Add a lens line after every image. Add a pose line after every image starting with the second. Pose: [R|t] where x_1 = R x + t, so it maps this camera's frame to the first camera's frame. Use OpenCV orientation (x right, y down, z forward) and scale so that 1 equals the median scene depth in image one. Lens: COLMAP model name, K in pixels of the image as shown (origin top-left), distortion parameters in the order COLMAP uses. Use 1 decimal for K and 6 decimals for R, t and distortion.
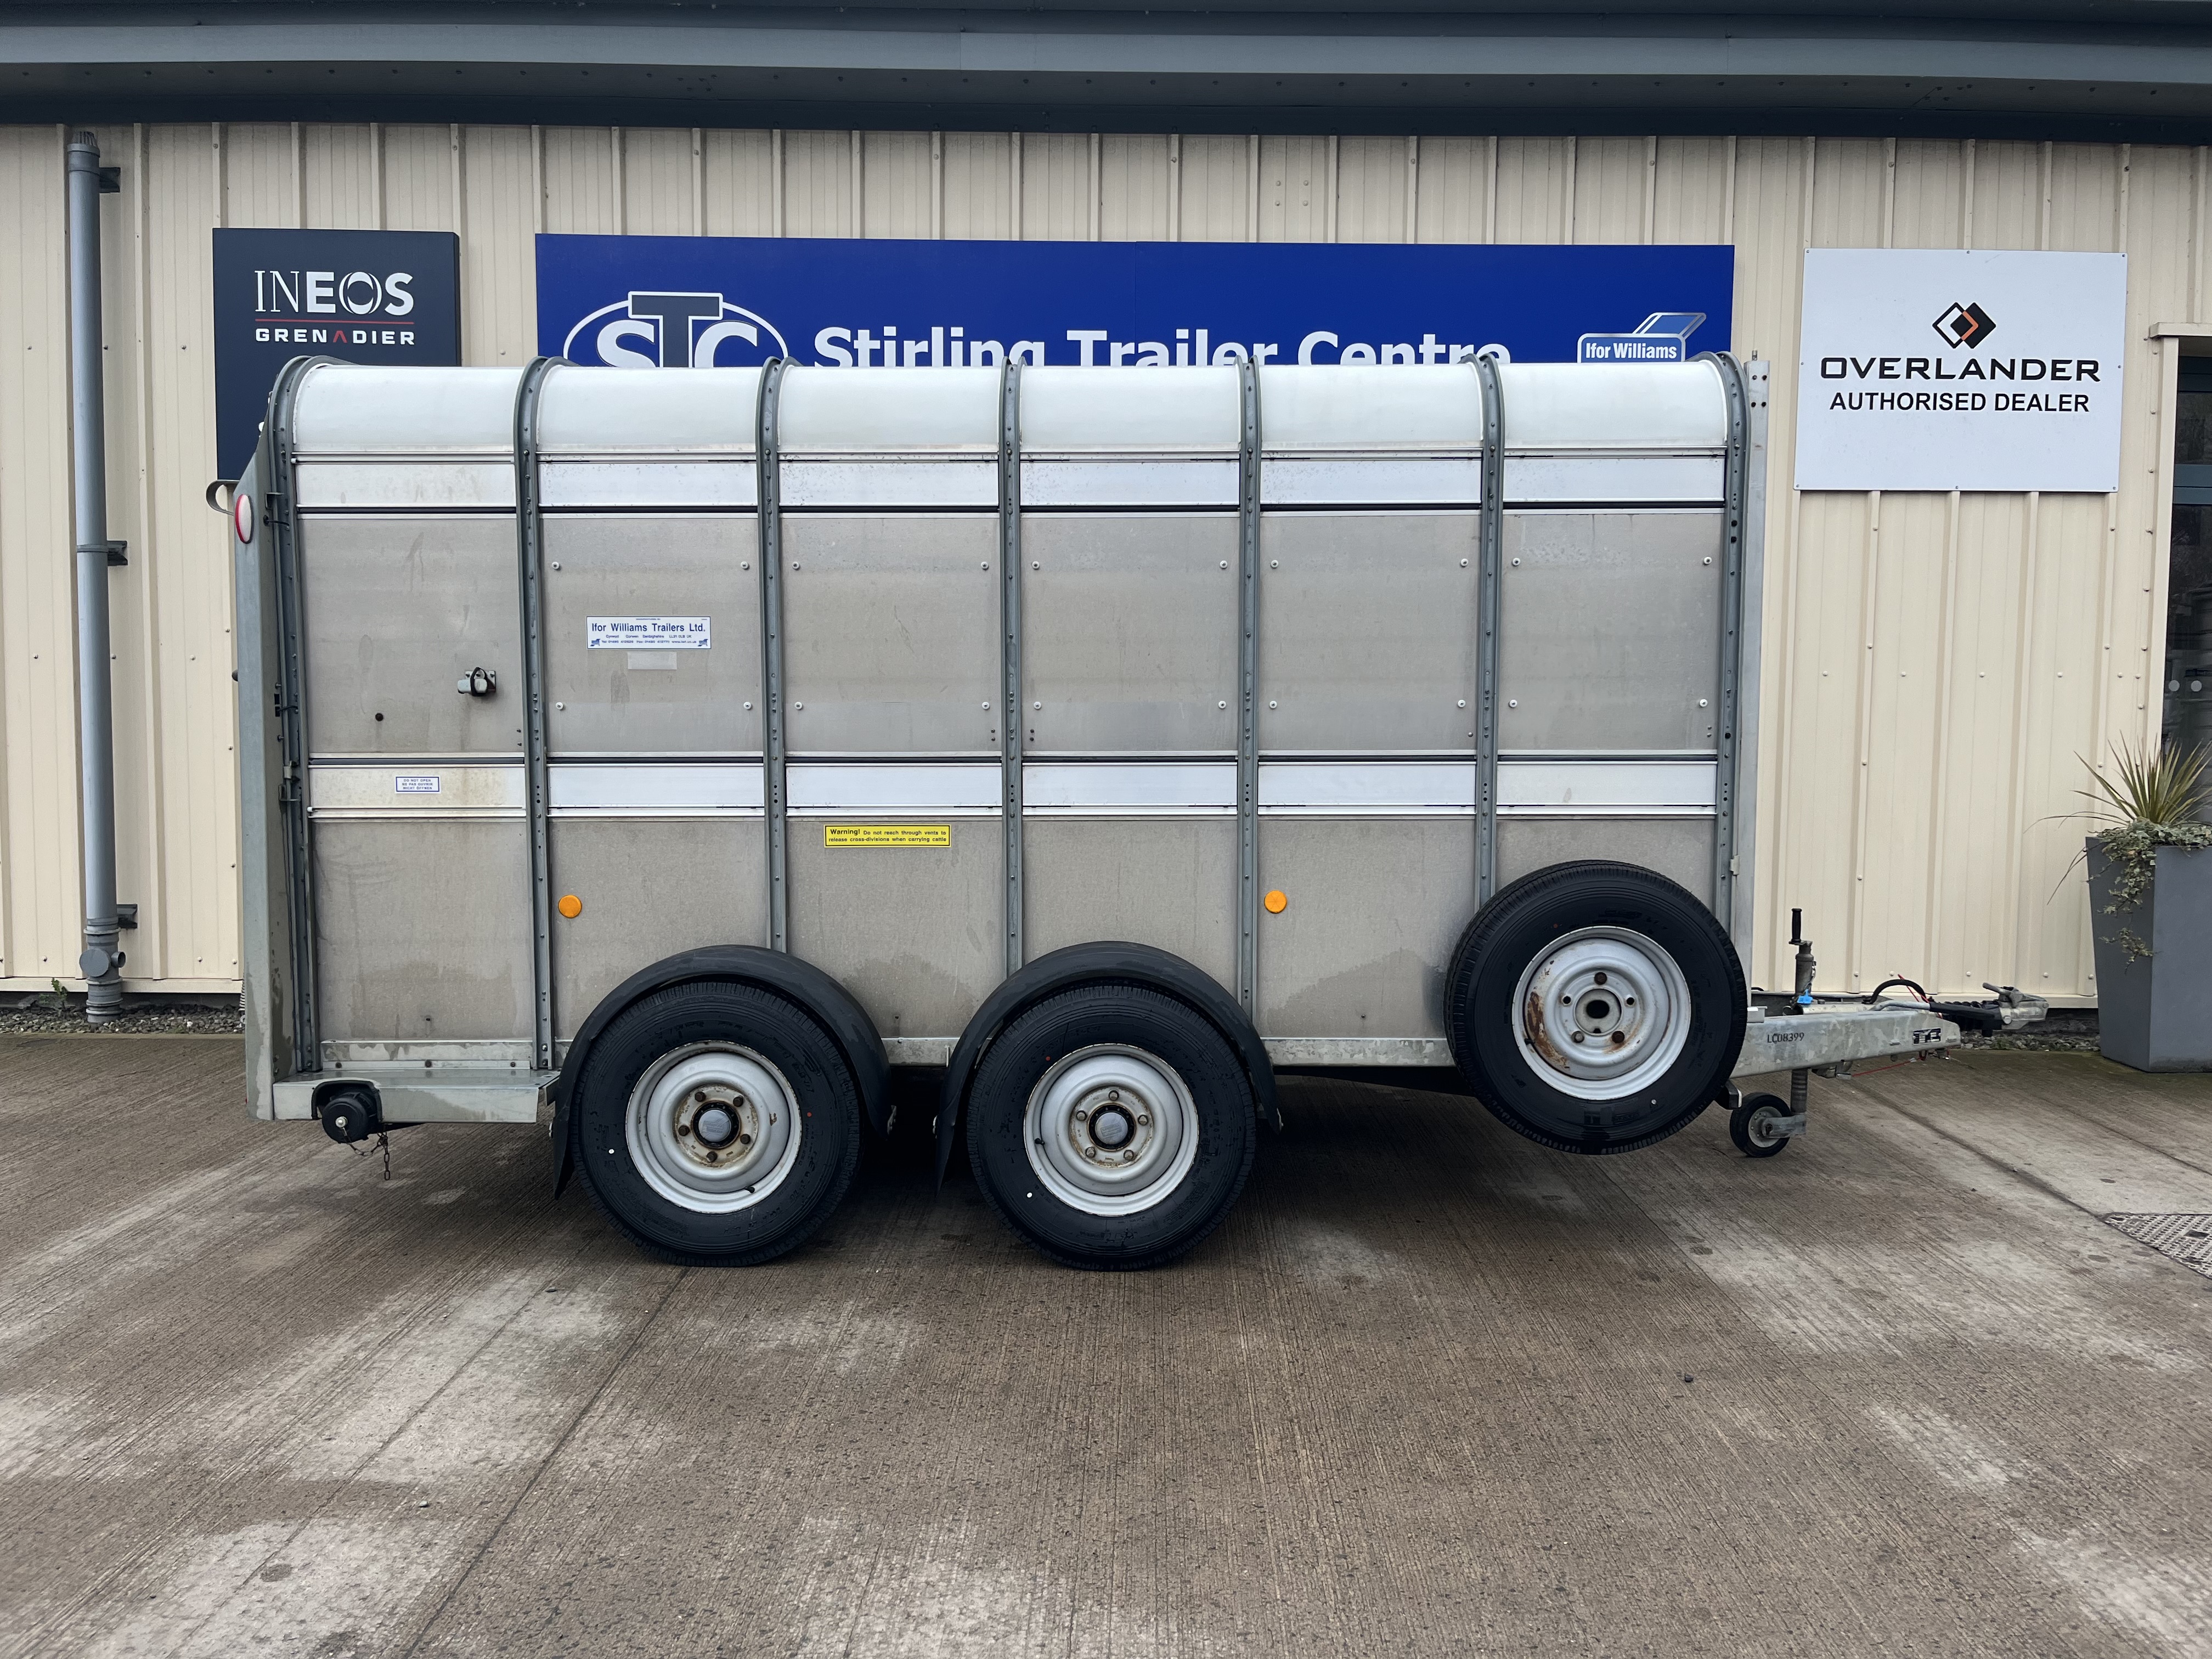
lens RADIAL K [[1657.1, 0, 1209.1], [0, 1657.1, 800.1], [0, 0, 1]] dist [0.079730, -0.126007]
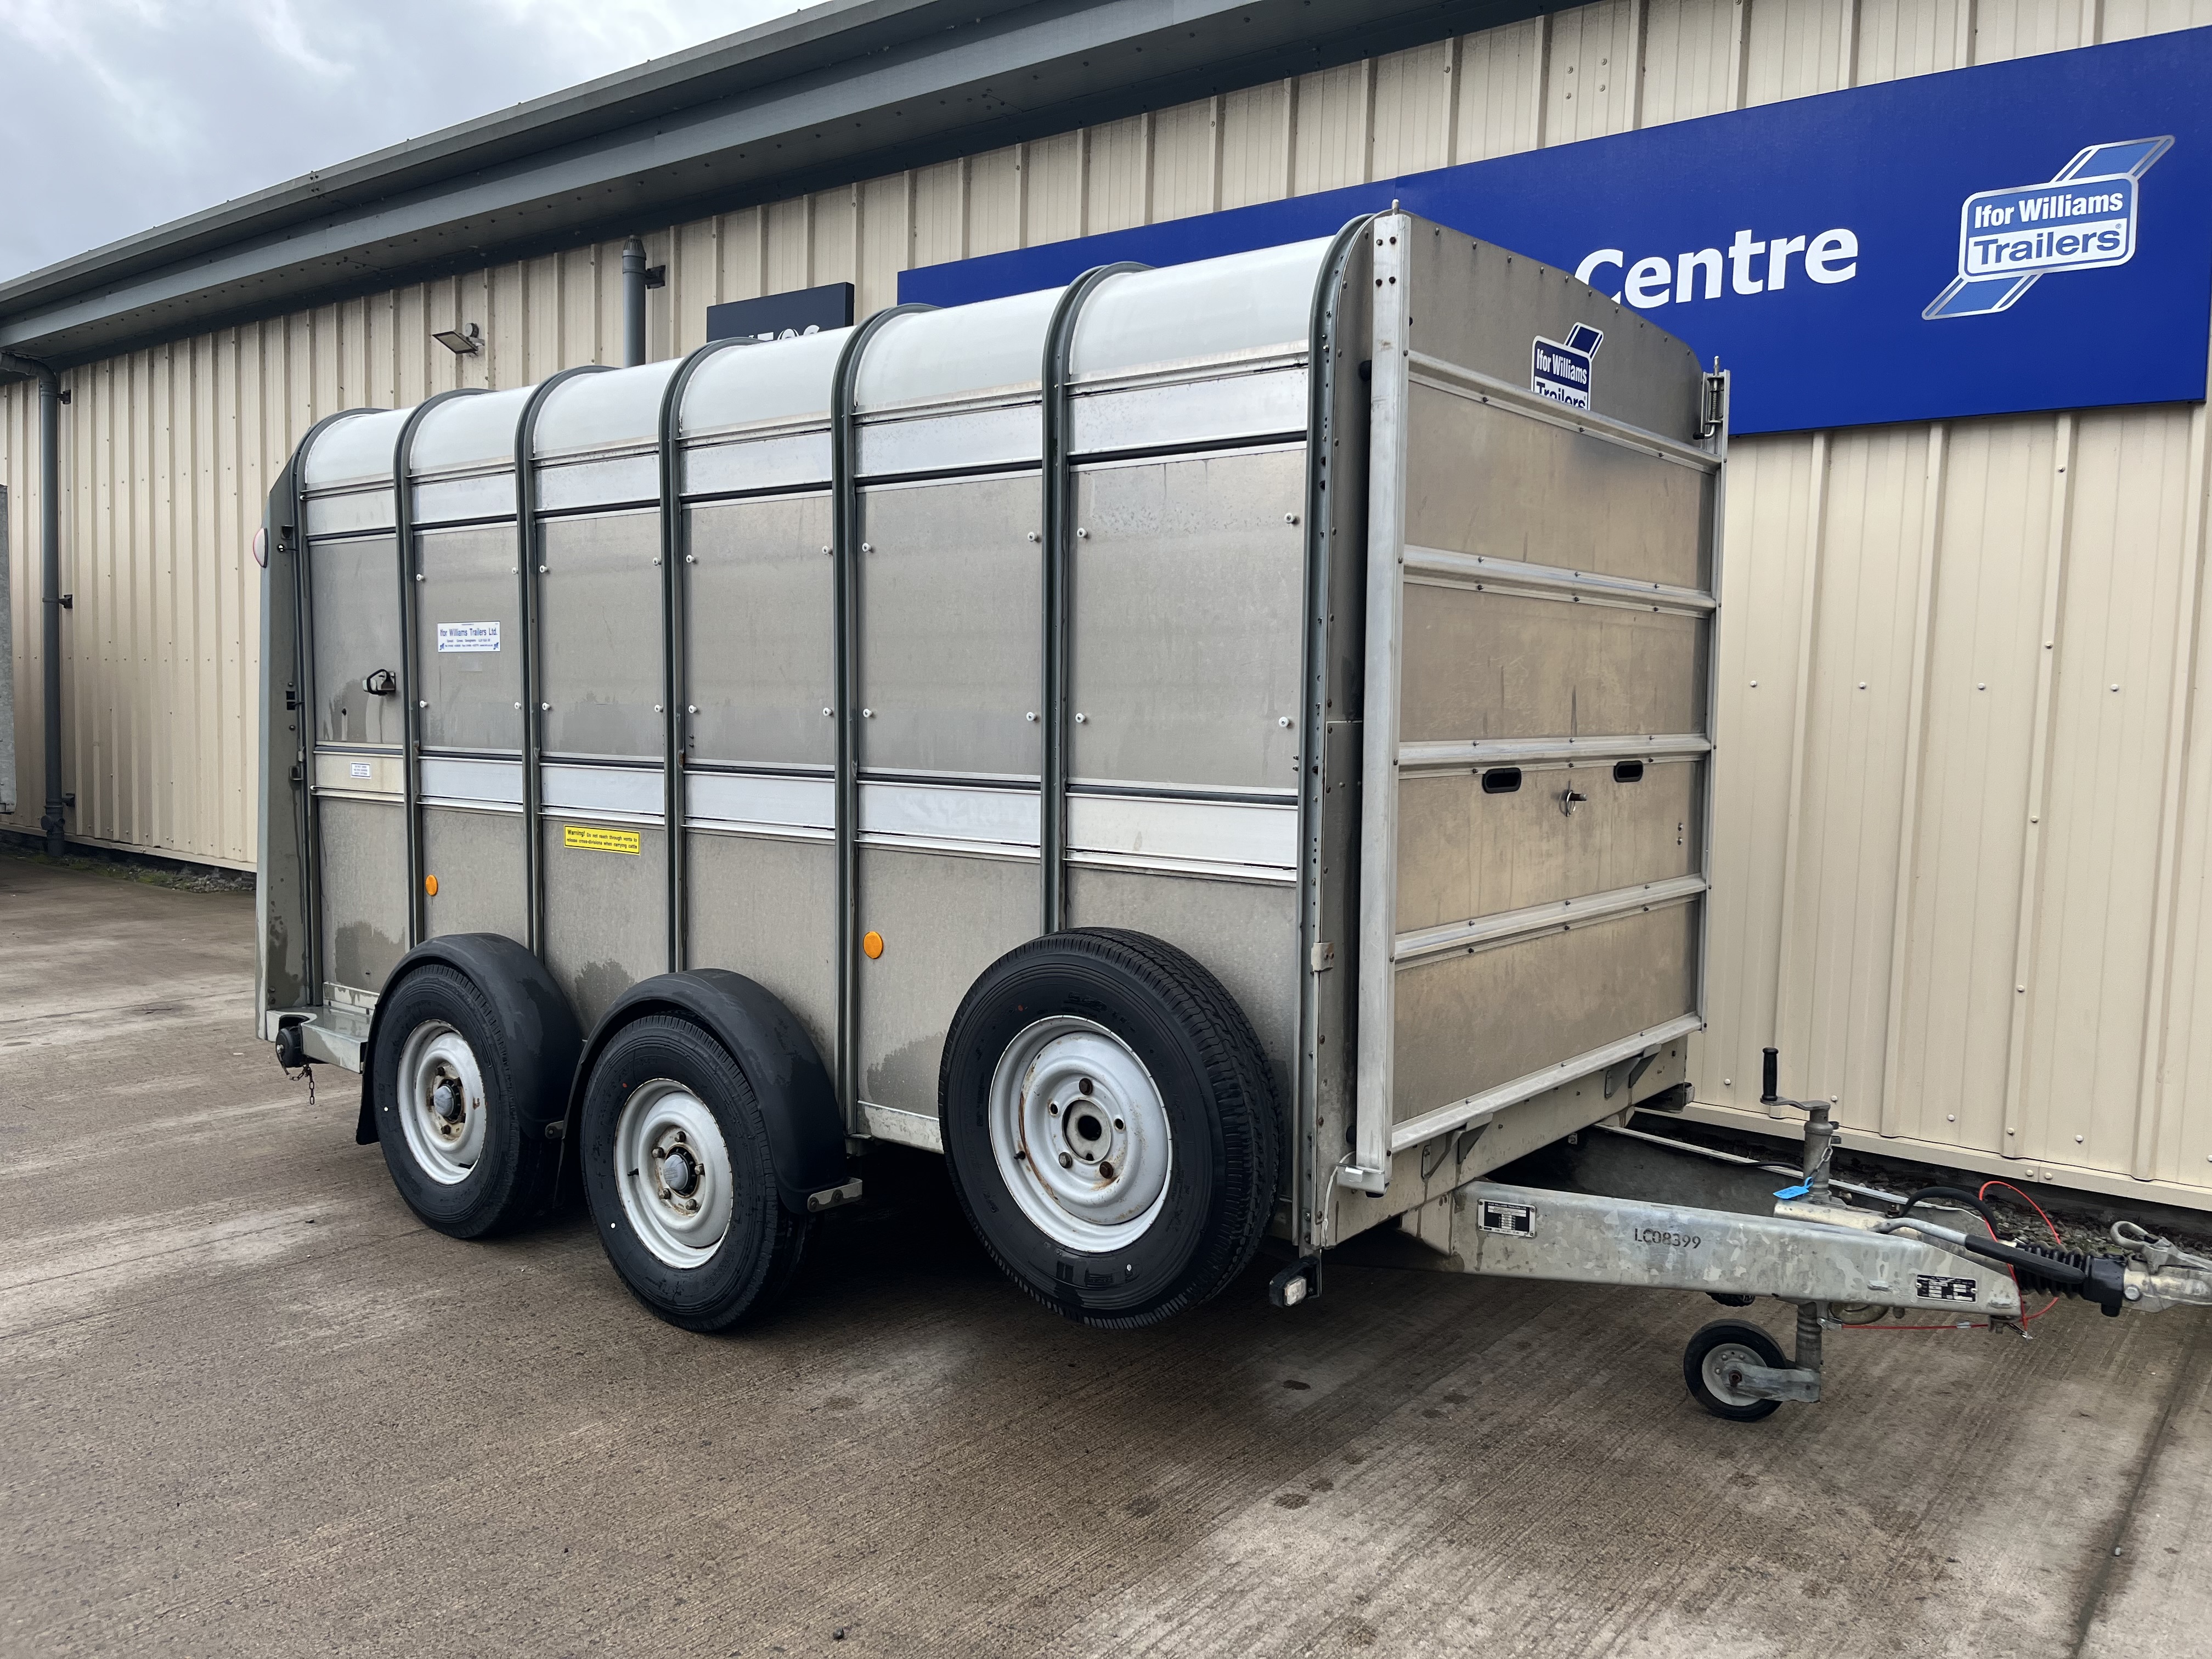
lens RADIAL K [[1717.4, 0, 1223.6], [0, 1717.4, 824.0], [0, 0, 1]] dist [0.074959, -0.093801]
pose [[0.783232, 0.055369, -0.619259, 0.738924], [-0.056091, 0.998258, 0.018312, -0.027675], [0.619194, 0.020392, 0.784973, 0.422521]]
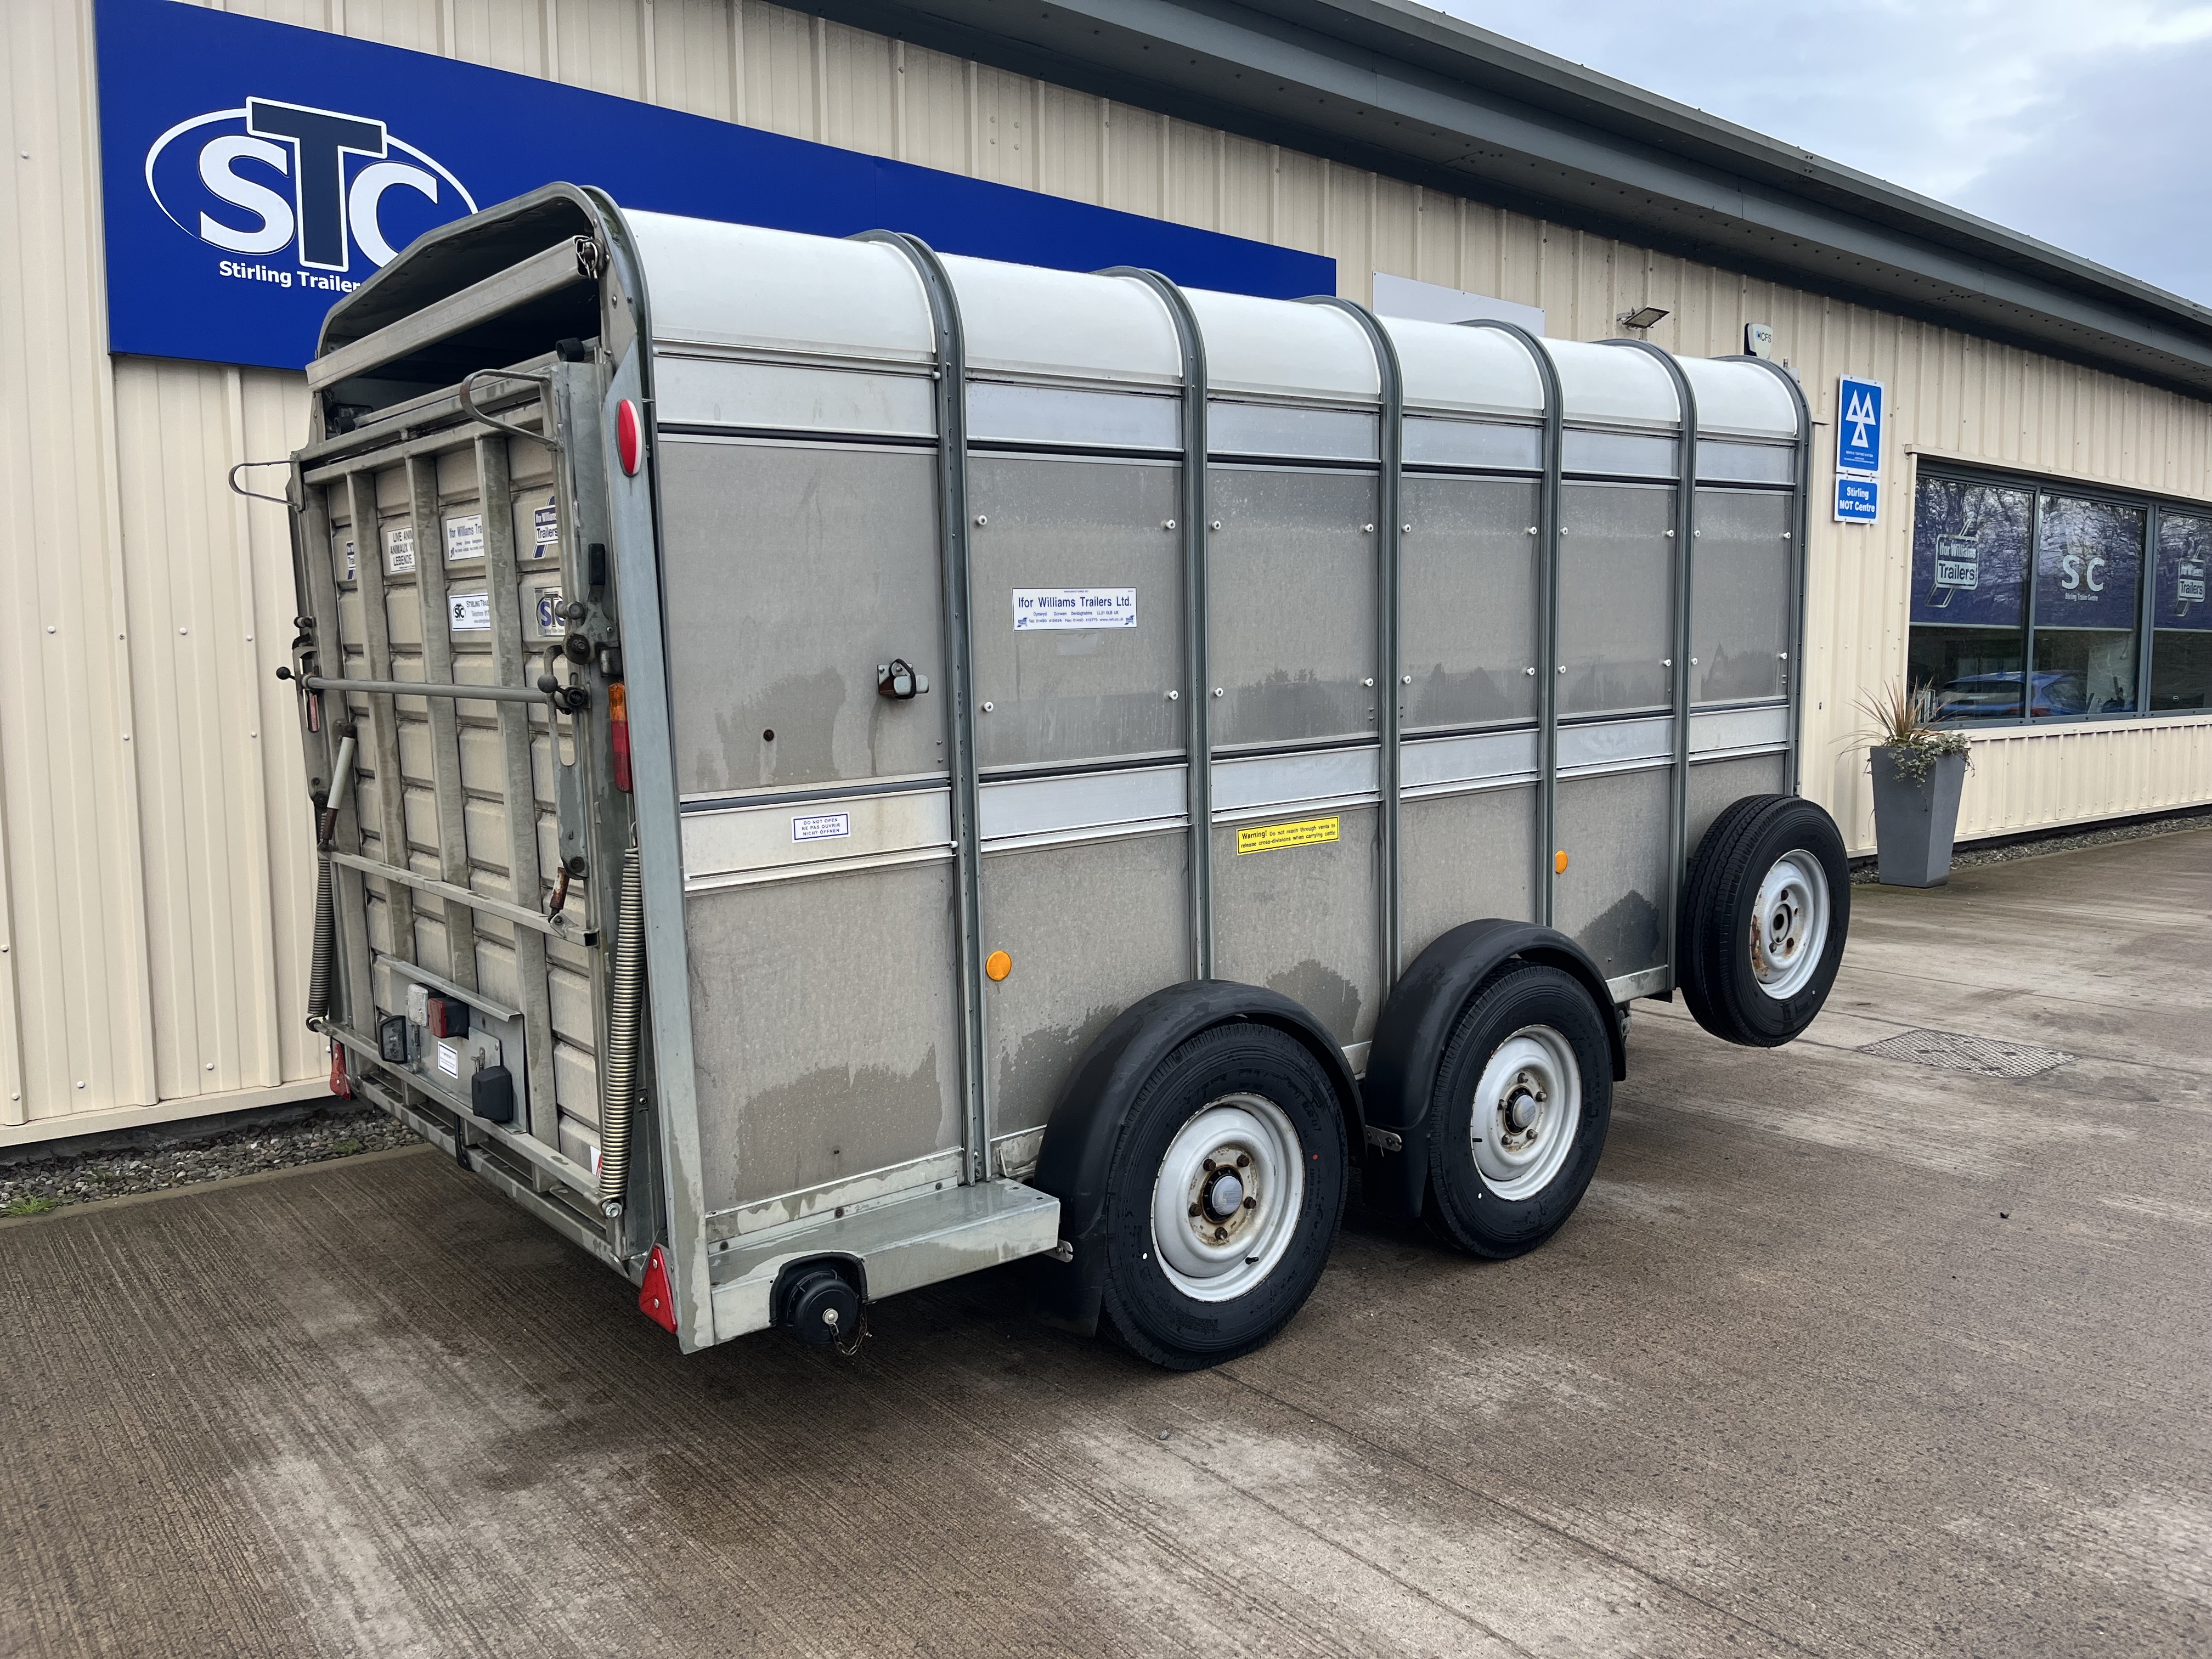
lens RADIAL K [[1690.0, 0, 1106.0], [0, 1690.0, 829.5], [0, 0, 1]] dist [0.086346, -0.140738]
pose [[0.801022, -0.092546, 0.591438, -0.803749], [0.061406, 0.995469, 0.072601, -0.052789], [-0.595477, -0.021837, 0.803076, 0.340218]]
